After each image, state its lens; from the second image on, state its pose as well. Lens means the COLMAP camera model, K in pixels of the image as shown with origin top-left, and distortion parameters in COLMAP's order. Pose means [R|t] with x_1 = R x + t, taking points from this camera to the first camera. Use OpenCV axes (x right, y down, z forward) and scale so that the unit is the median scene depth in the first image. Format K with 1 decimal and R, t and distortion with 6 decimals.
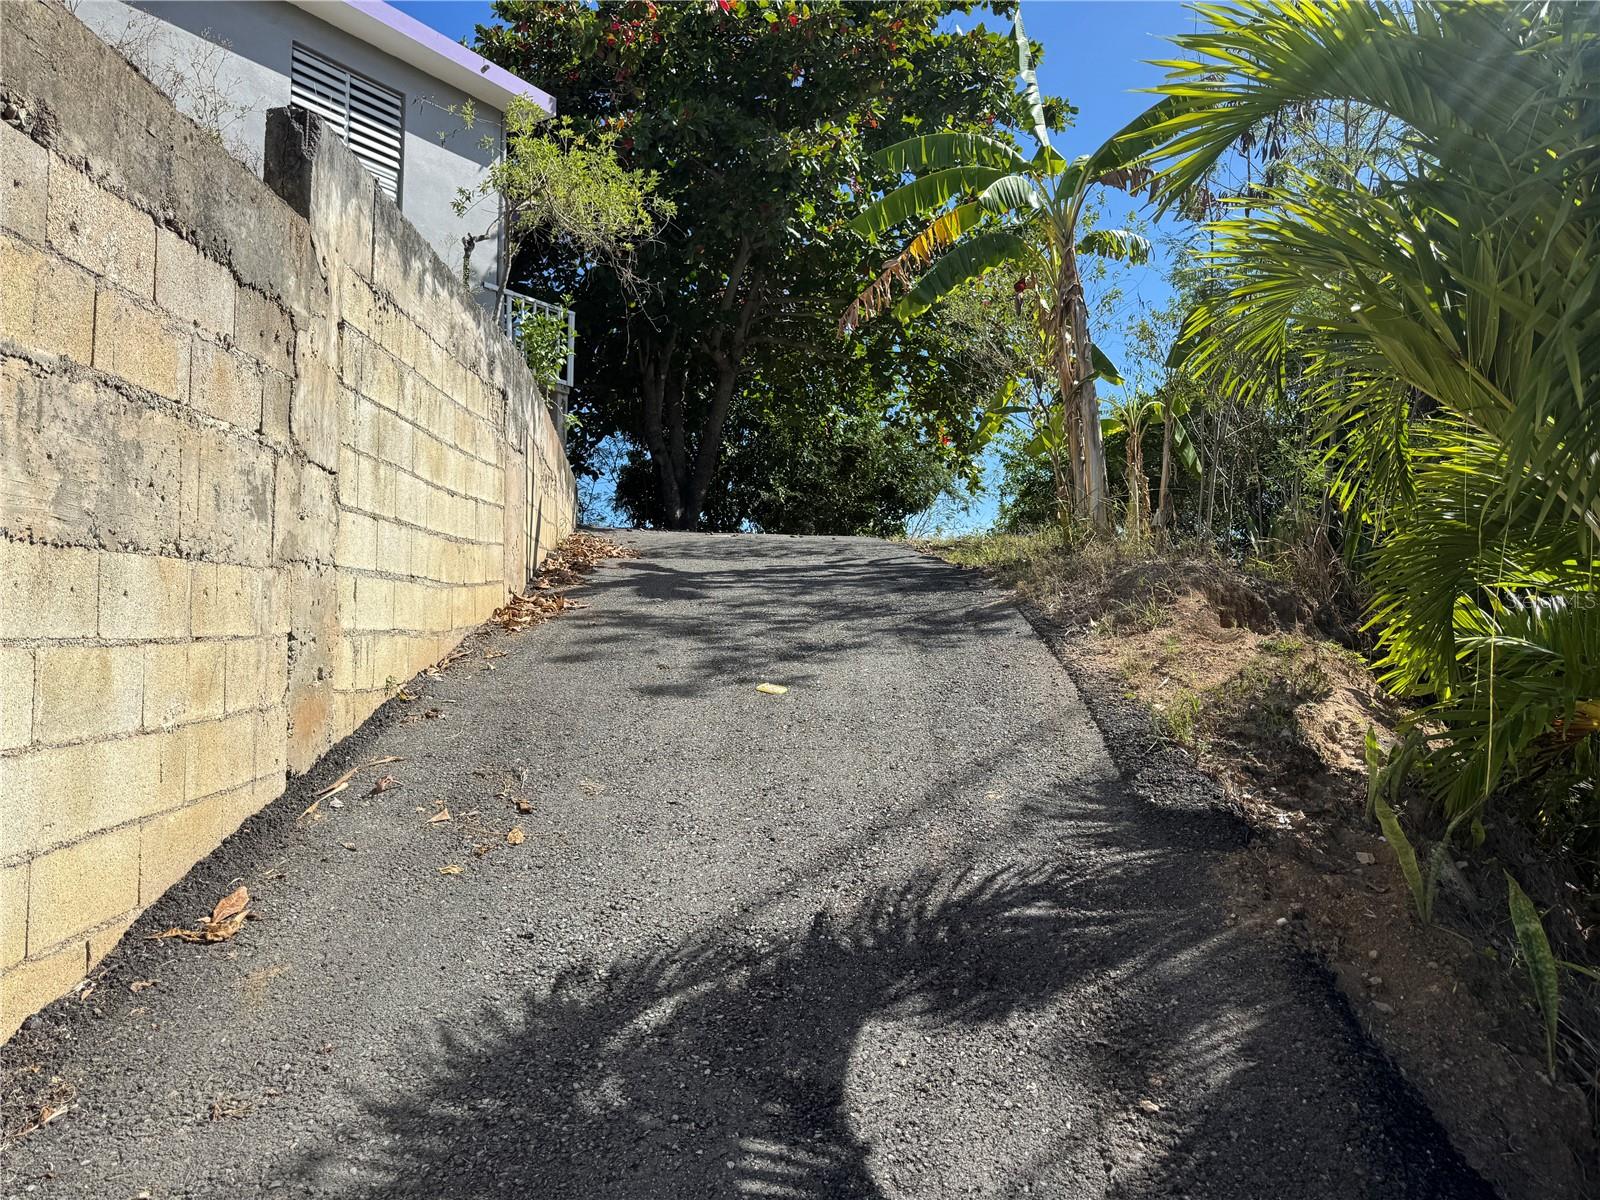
lens RADIAL K [[1121.3, 0, 794.1], [0, 1121.3, 623.1], [0, 0, 1]] dist [0.015435, -0.026492]
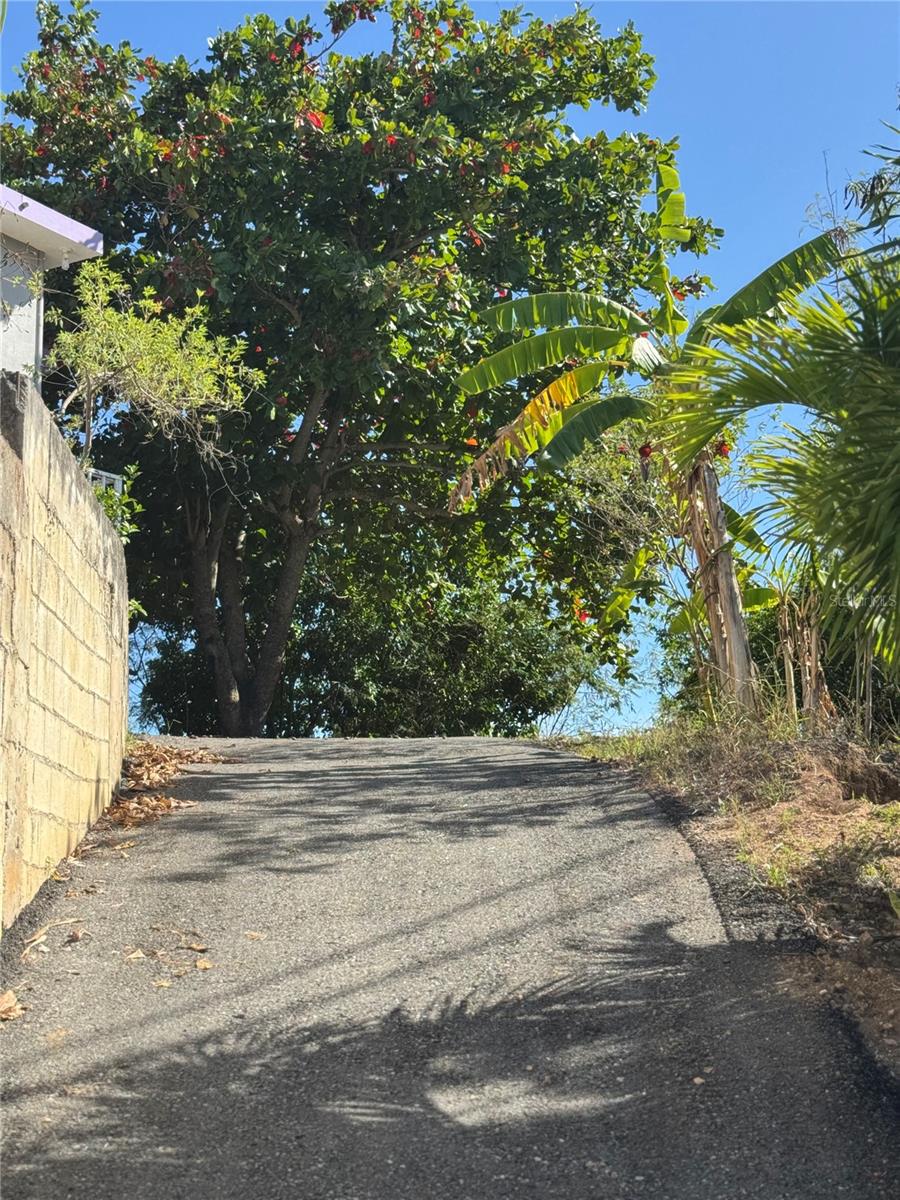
lens RADIAL K [[1670.6, 0, 437.4], [0, 1670.6, 620.9], [0, 0, 1]] dist [0.099107, 0.000000]
pose [[0.998936, -0.025377, 0.038502, -0.022133], [0.031150, 0.987005, -0.157644, 0.042825], [-0.034001, 0.158675, 0.986745, -0.299528]]
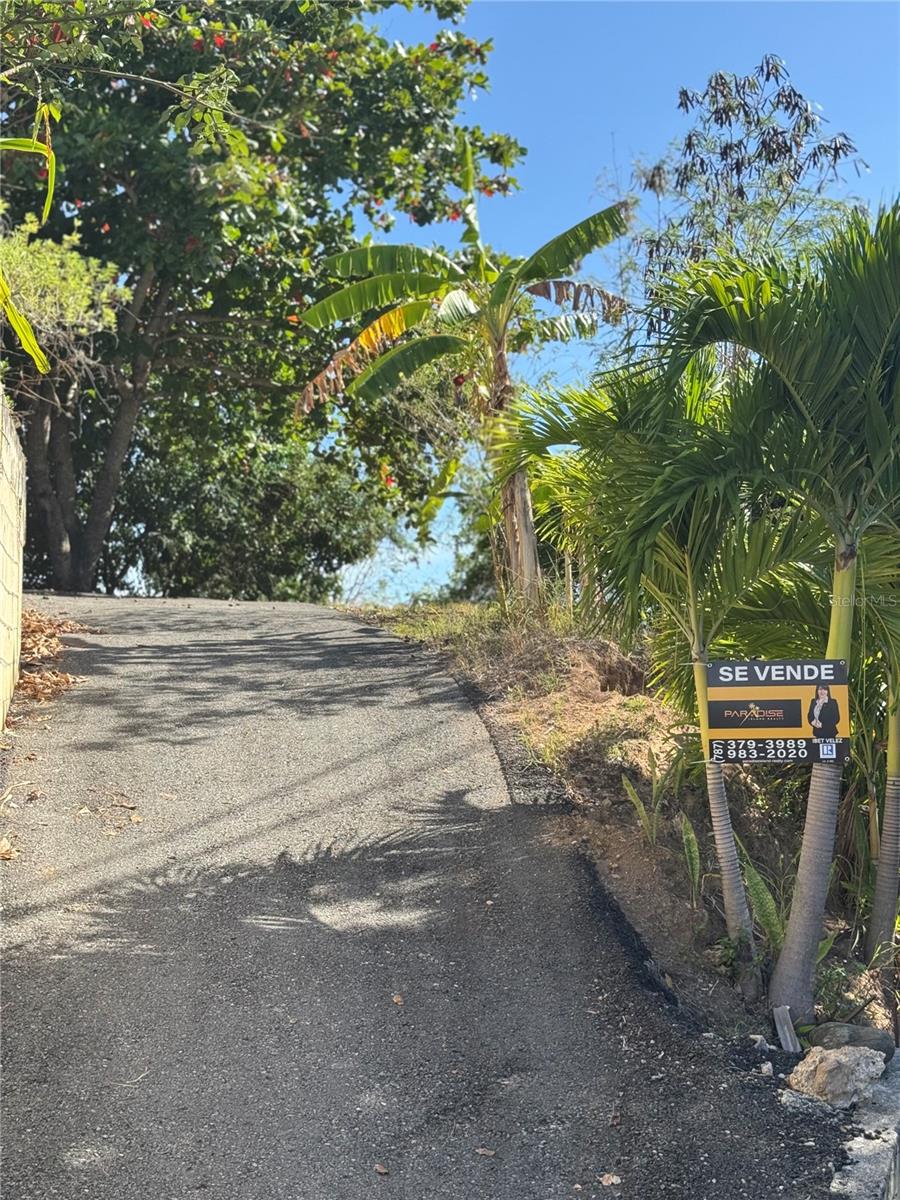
lens RADIAL K [[1670.6, 0, 449.3], [0, 1670.6, 601.4], [0, 0, 1]] dist [0.099107, 0.000000]
pose [[0.985588, -0.000818, 0.169163, -0.077204], [0.011353, 0.998054, -0.061316, 0.010093], [-0.168784, 0.062353, 0.983679, -0.547355]]
